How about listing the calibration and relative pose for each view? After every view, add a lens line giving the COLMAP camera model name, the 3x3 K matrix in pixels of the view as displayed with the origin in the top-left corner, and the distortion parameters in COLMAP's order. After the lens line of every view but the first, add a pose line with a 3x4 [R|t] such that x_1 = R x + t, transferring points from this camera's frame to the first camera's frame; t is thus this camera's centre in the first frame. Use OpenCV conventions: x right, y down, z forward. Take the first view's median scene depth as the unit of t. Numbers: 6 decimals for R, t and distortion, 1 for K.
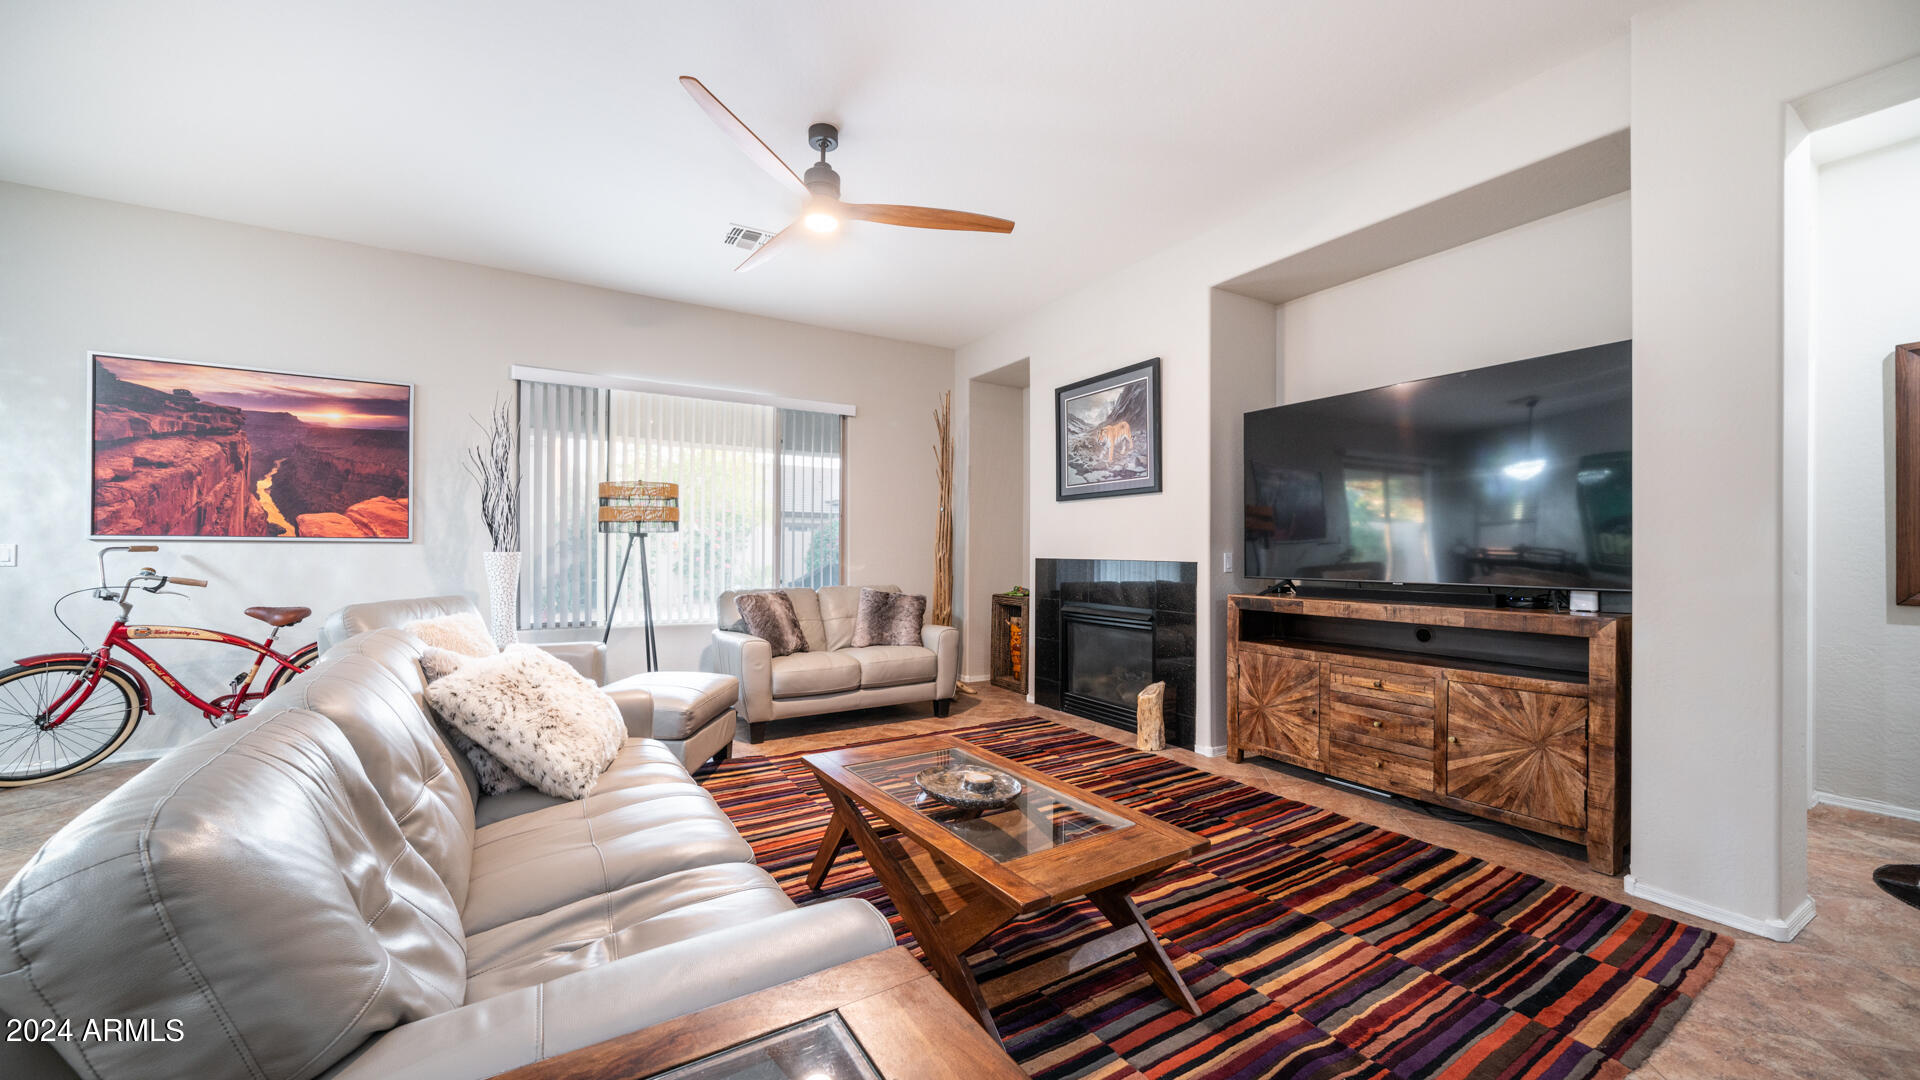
lens RADIAL K [[723.7, 0, 929.7], [0, 723.7, 552.8], [0, 0, 1]] dist [-0.003250, 0.000260]
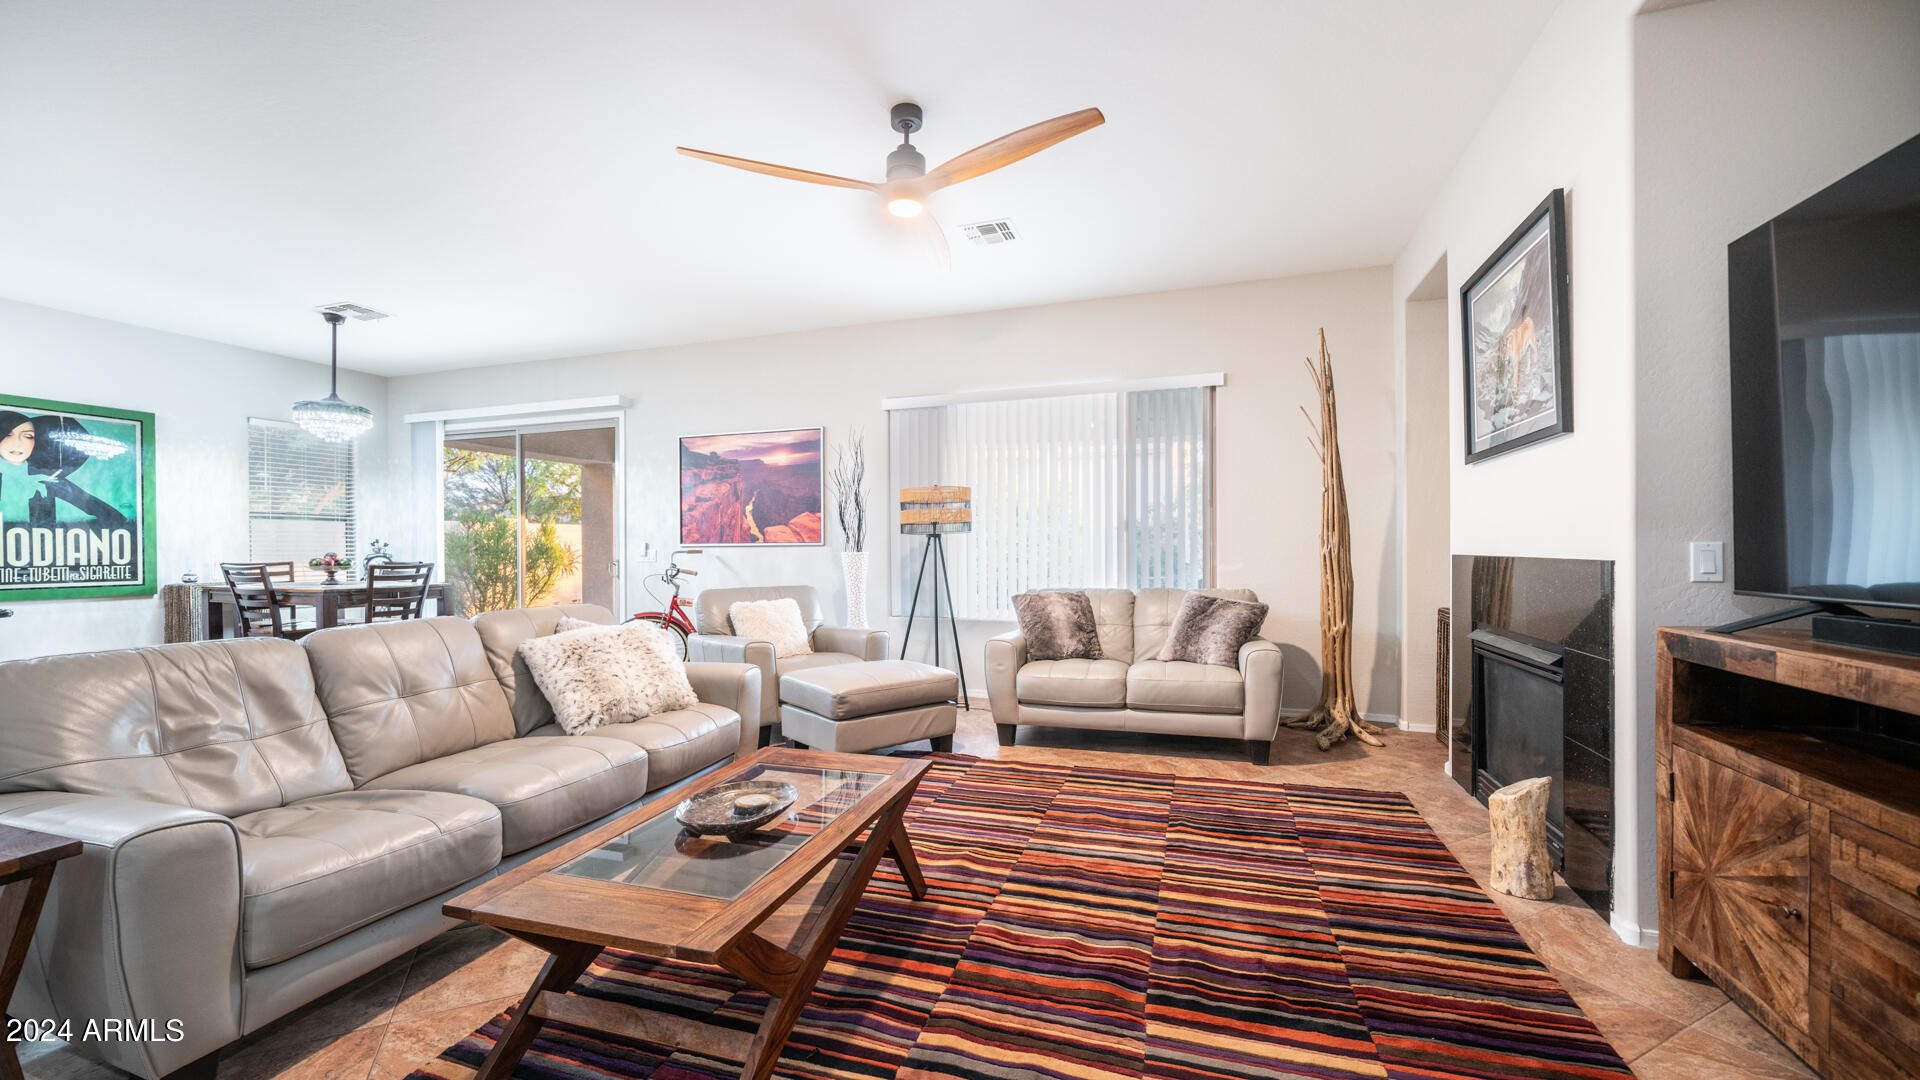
lens RADIAL K [[723.7, 0, 929.7], [0, 723.7, 552.8], [0, 0, 1]] dist [-0.003250, 0.000260]
pose [[0.649461, -0.007022, -0.760362, 0.466902], [0.009338, 0.999956, -0.001258, 0.003342], [0.760337, -0.006283, 0.649498, 0.306758]]
